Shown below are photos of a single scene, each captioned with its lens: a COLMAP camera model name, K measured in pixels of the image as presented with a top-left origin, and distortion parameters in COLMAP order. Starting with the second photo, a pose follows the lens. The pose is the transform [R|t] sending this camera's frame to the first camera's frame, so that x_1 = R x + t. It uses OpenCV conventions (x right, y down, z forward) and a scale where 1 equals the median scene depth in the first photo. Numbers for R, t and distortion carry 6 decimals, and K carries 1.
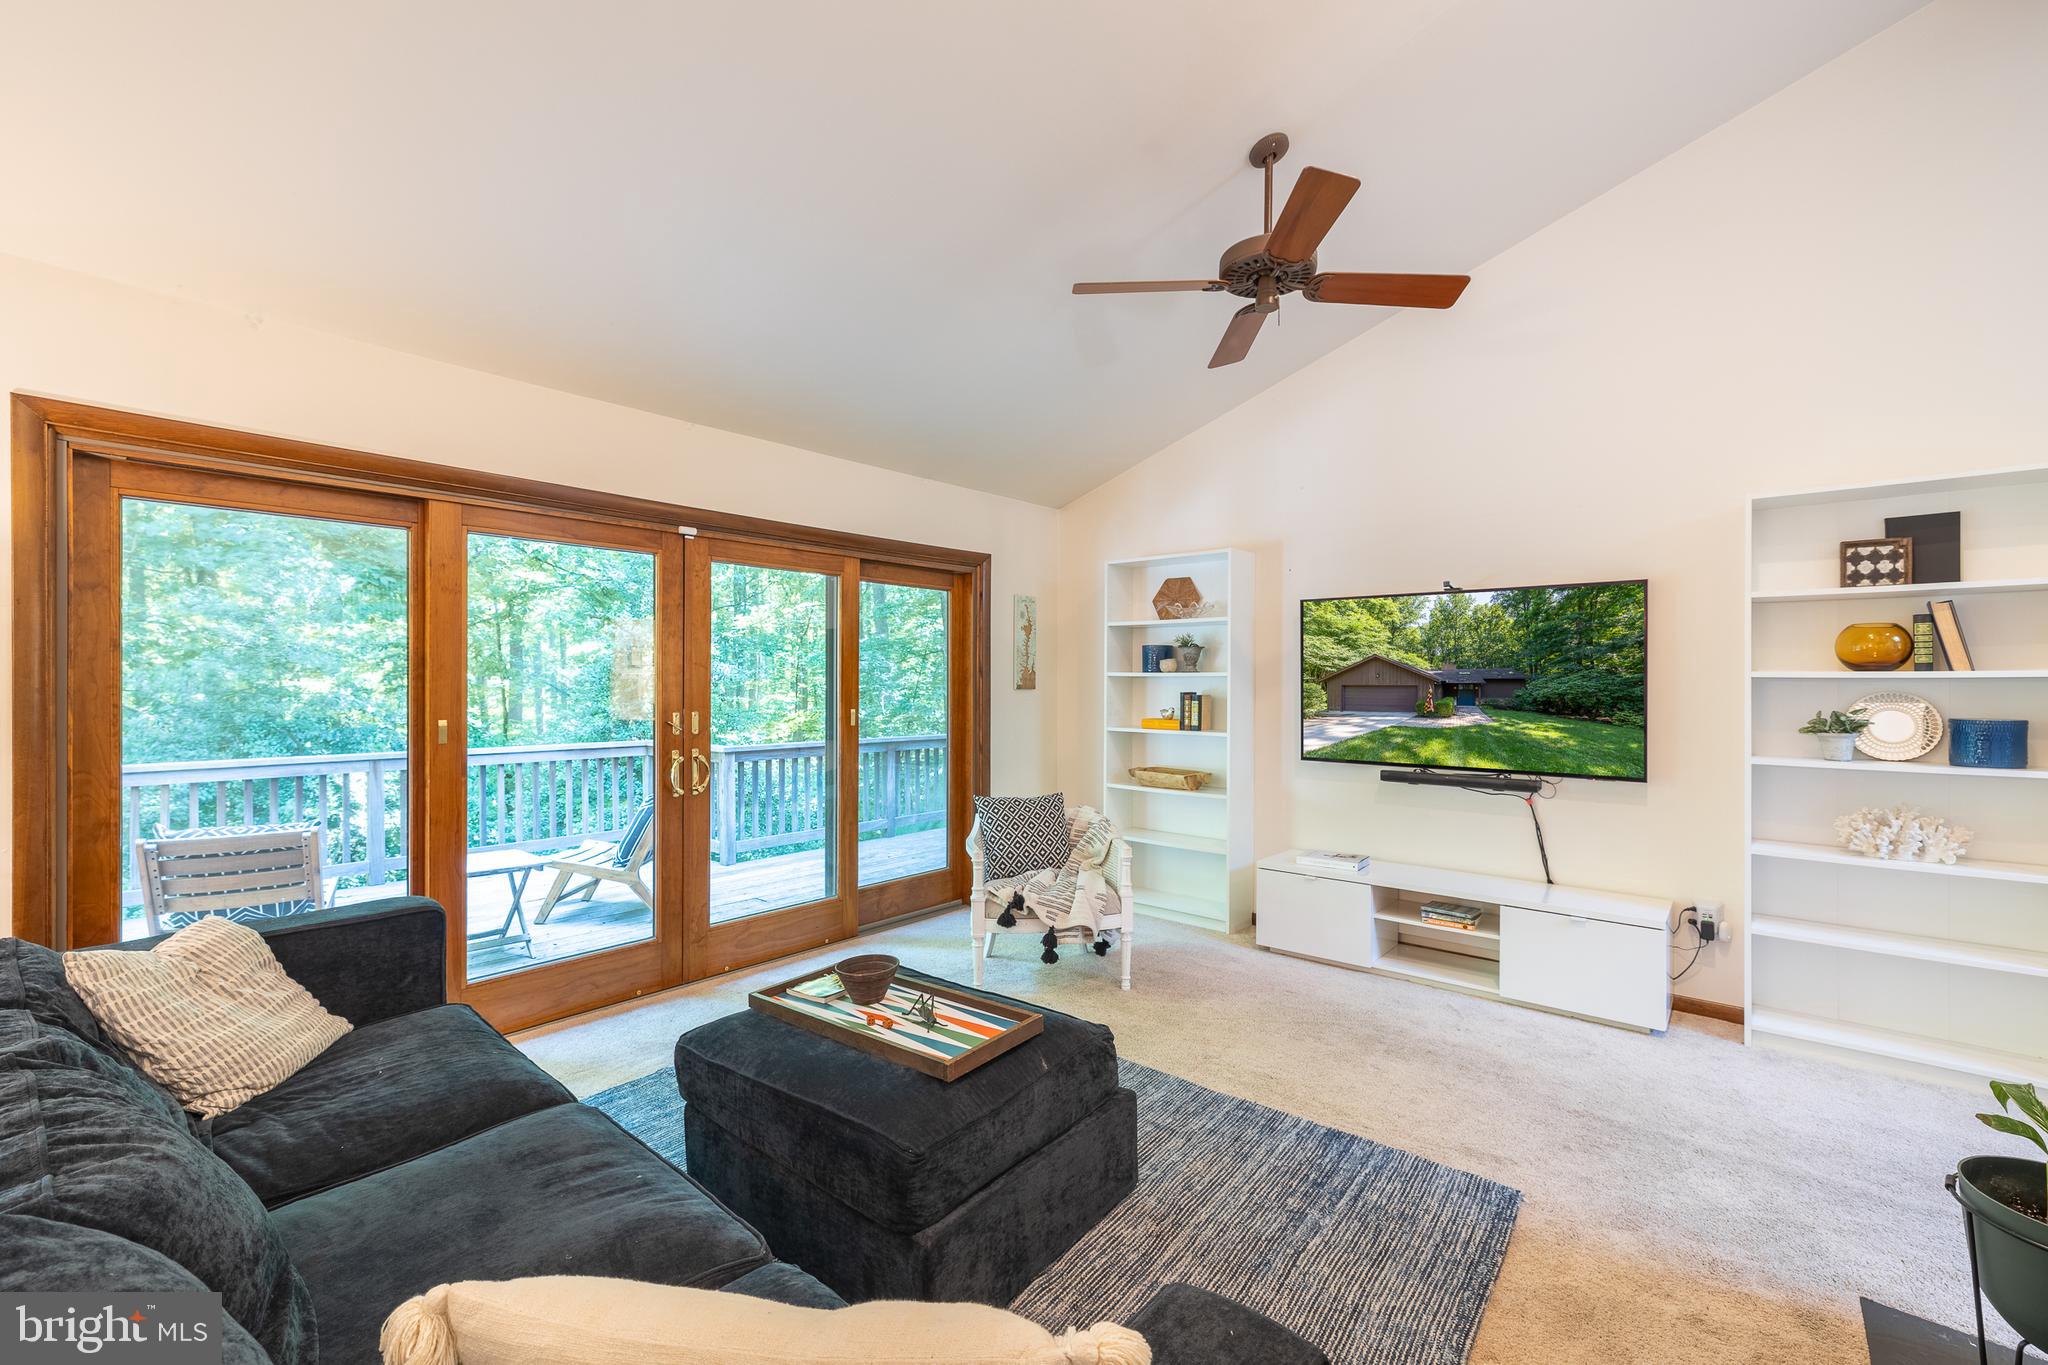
lens RADIAL K [[859.4, 0, 1028.7], [0, 859.4, 684.8], [0, 0, 1]] dist [0.000381, 0.000349]
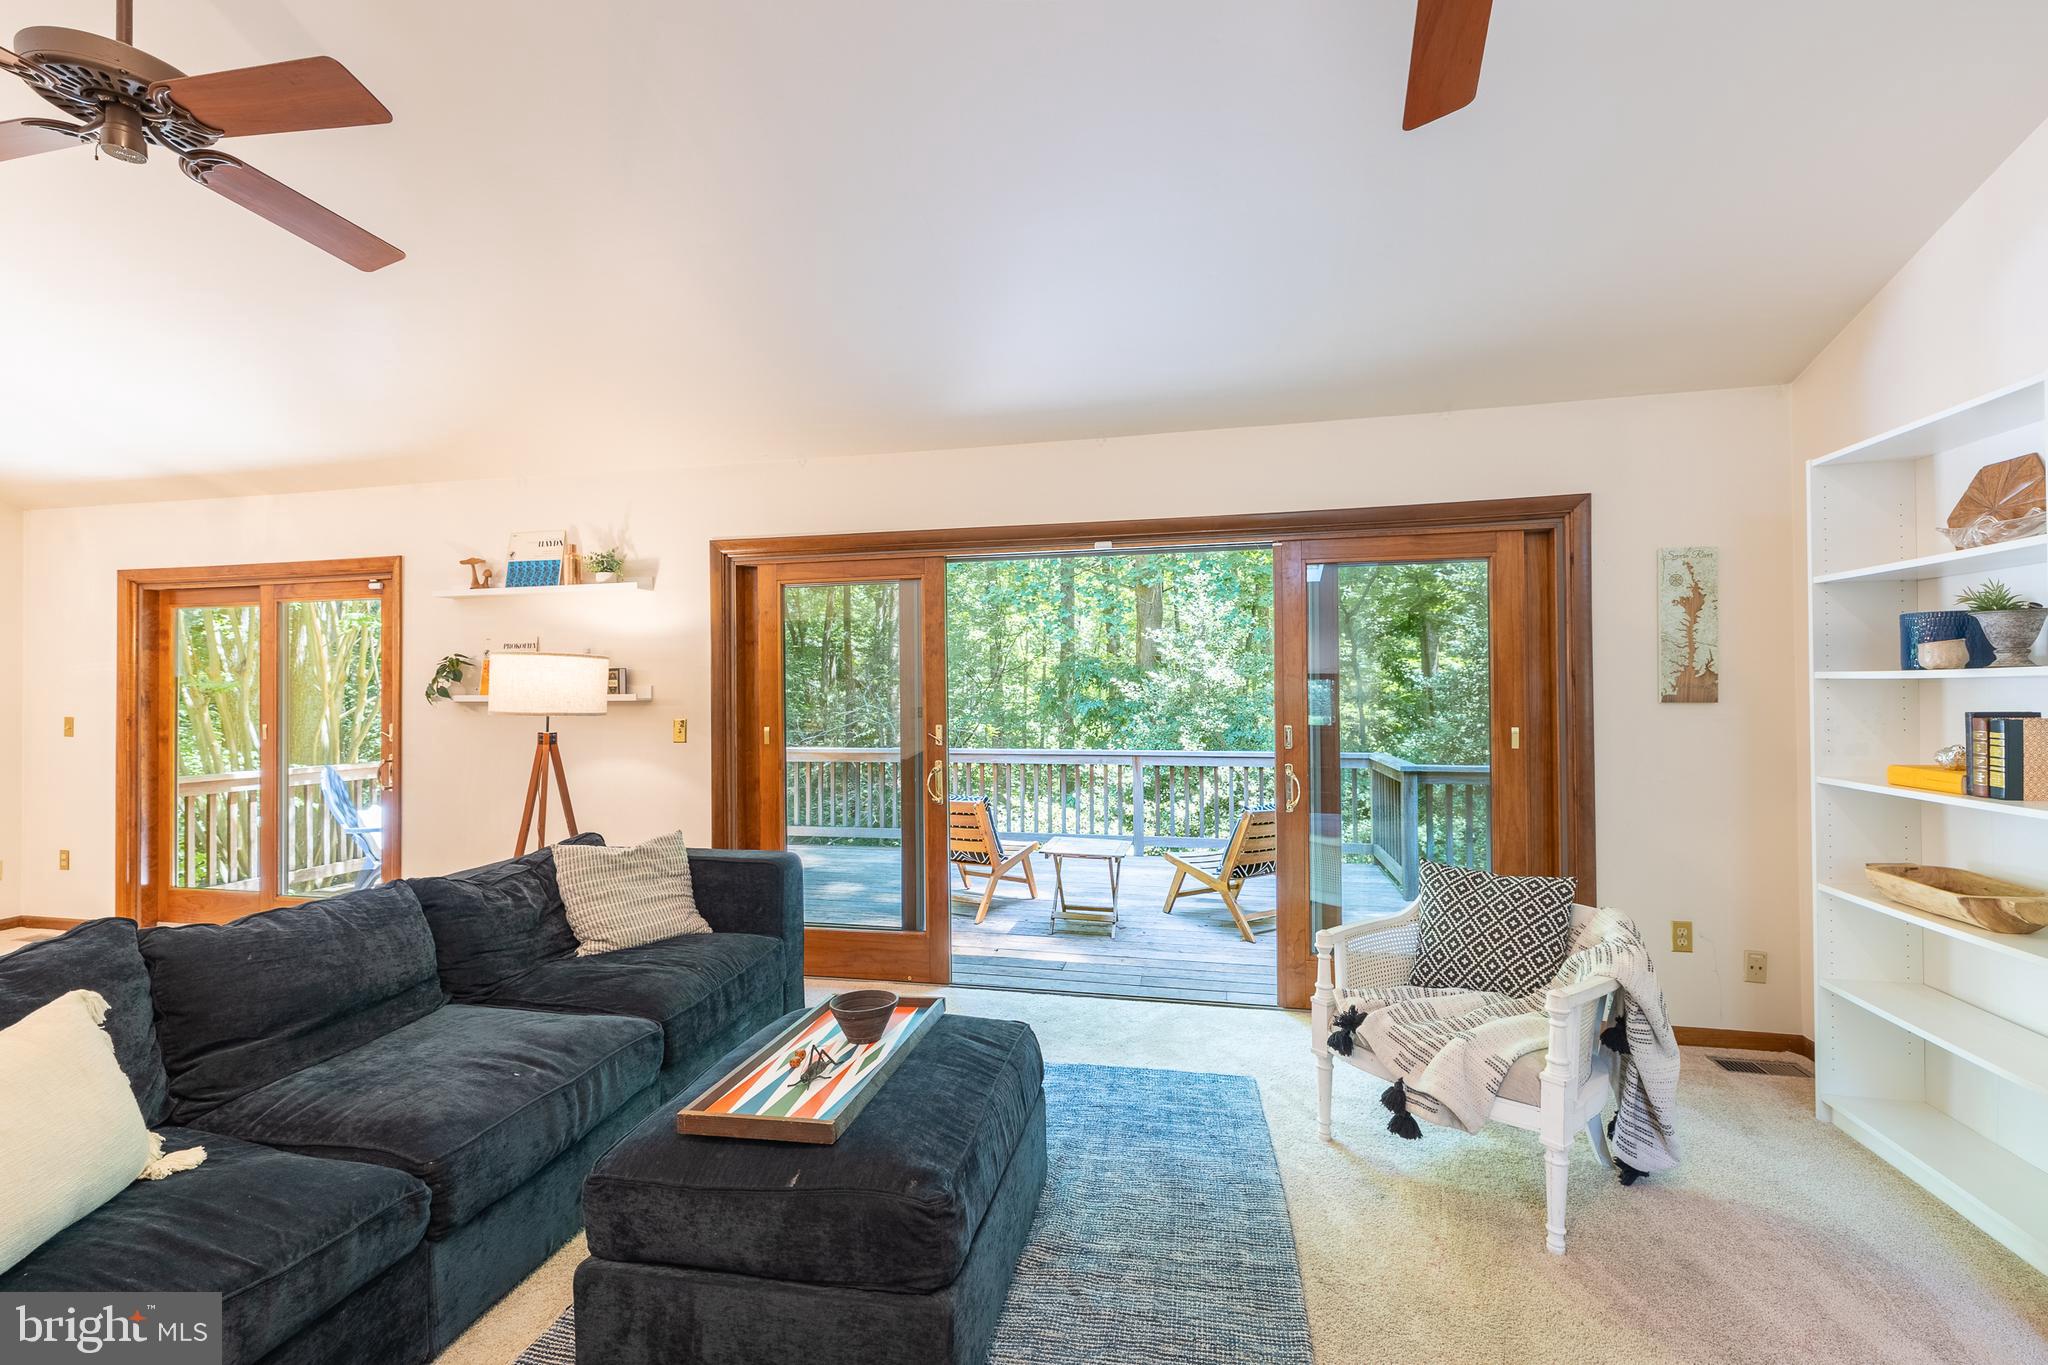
lens RADIAL K [[859.4, 0, 1022.2], [0, 859.4, 684.4], [0, 0, 1]] dist [0.000381, 0.000349]
pose [[0.461264, -0.014611, -0.887143, 0.335308], [0.006630, 0.999893, -0.013021, -0.003127], [0.887238, 0.000125, 0.461311, 0.330031]]
